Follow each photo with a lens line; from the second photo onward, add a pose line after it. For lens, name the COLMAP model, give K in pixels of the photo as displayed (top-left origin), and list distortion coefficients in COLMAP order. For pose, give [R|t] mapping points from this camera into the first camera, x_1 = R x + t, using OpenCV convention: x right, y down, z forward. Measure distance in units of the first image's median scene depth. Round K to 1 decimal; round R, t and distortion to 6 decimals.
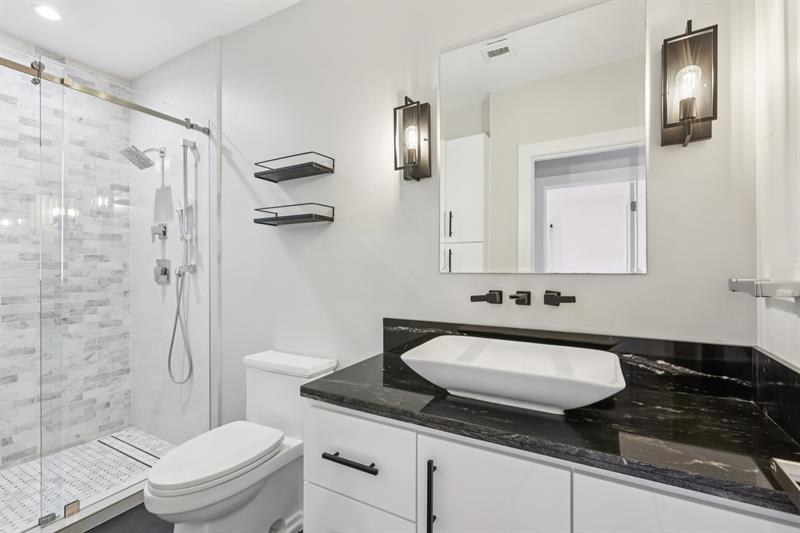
lens RADIAL K [[356.5, 0, 398.9], [0, 356.5, 269.0], [0, 0, 1]] dist [0.000480, 0.001669]
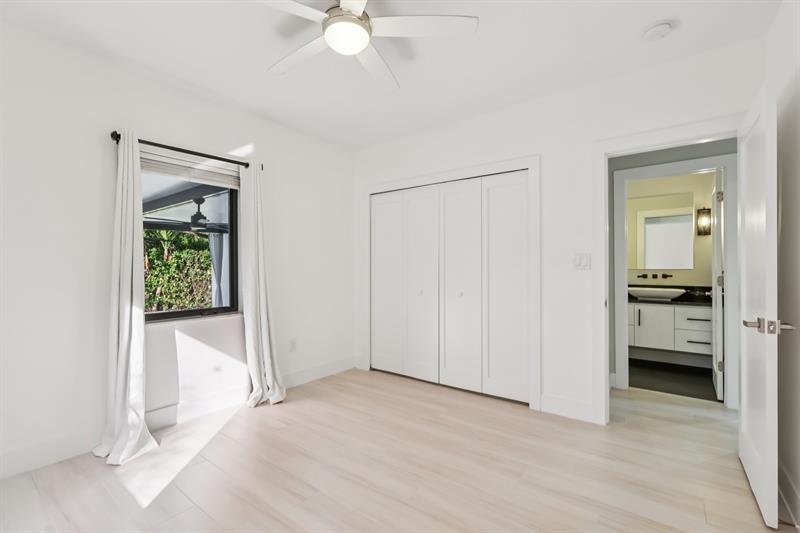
lens RADIAL K [[356.5, 0, 401.4], [0, 356.5, 262.0], [0, 0, 1]] dist [0.000480, 0.001669]
pose [[0.988915, 0.000871, -0.148478, -1.616152], [-0.001525, 0.999990, -0.004288, -0.041143], [0.148473, 0.004466, 0.988906, -2.875130]]
